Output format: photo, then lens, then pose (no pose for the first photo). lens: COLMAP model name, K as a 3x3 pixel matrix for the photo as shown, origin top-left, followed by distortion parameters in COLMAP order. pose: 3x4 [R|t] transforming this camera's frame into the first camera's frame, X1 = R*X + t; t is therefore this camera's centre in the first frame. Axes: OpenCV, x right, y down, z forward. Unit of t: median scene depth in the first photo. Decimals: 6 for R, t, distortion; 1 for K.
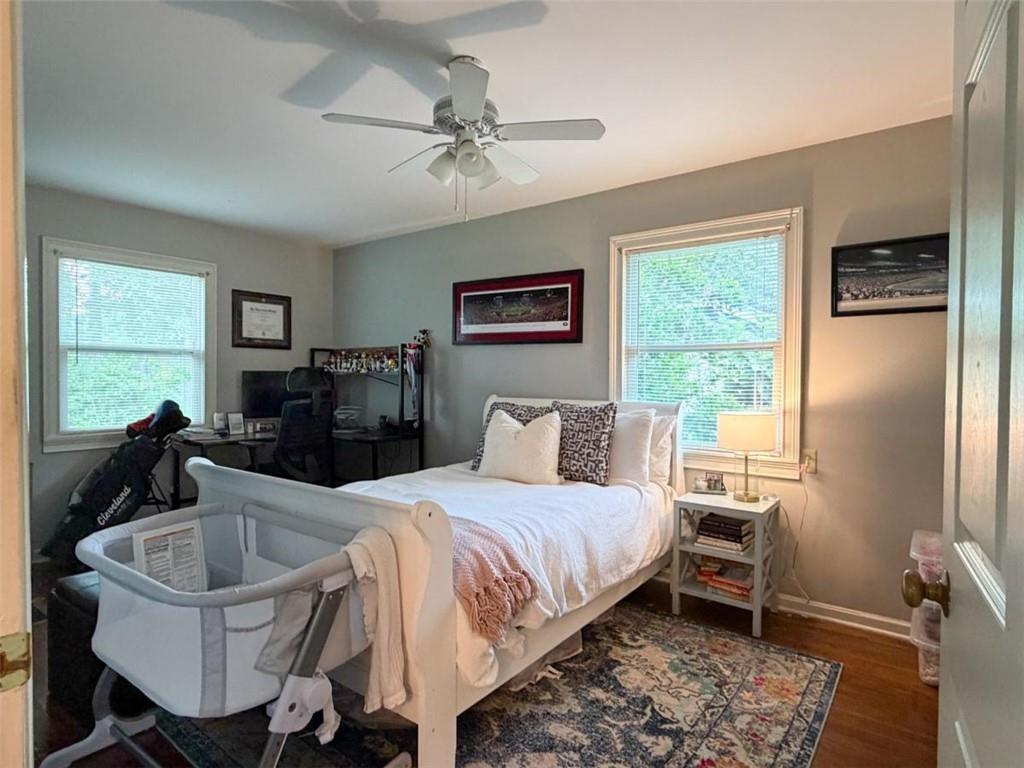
lens RADIAL K [[560.5, 0, 512.0], [0, 560.5, 384.0], [0, 0, 1]] dist [-0.000348, -0.000063]
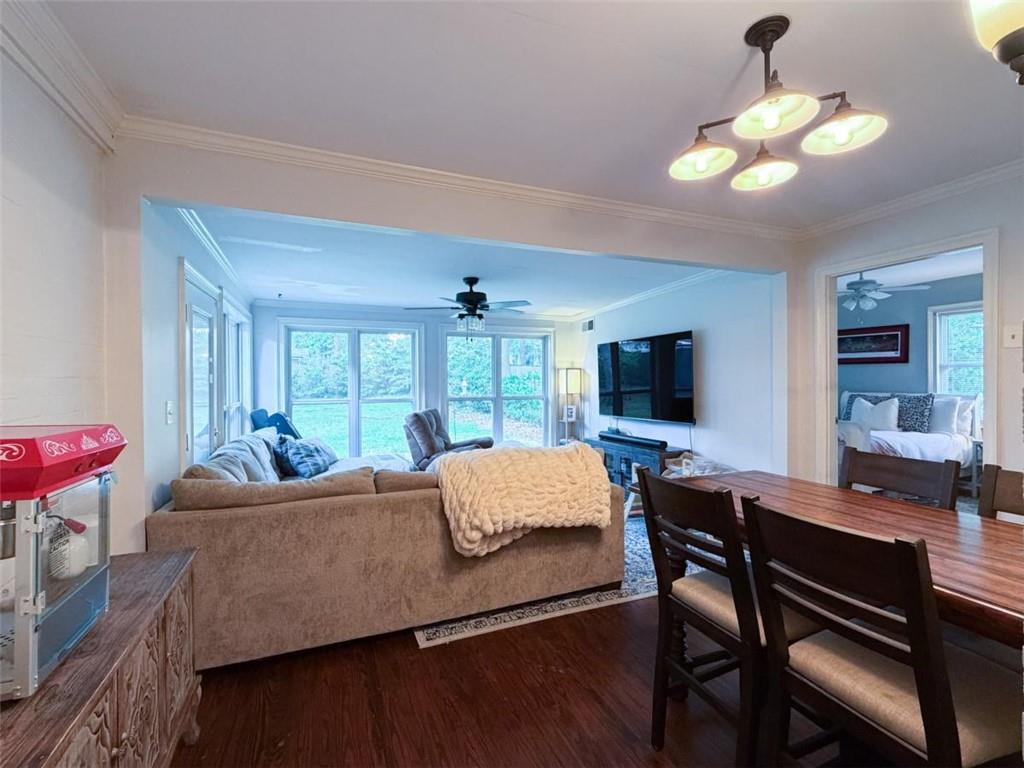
lens RADIAL K [[465.2, 0, 512.0], [0, 465.2, 384.0], [0, 0, 1]] dist [-0.000529, -0.000102]
pose [[0.860570, -0.009982, -0.509234, -0.258299], [0.005673, 0.999934, -0.010014, 0.006658], [0.509301, 0.005729, 0.860570, -1.166510]]
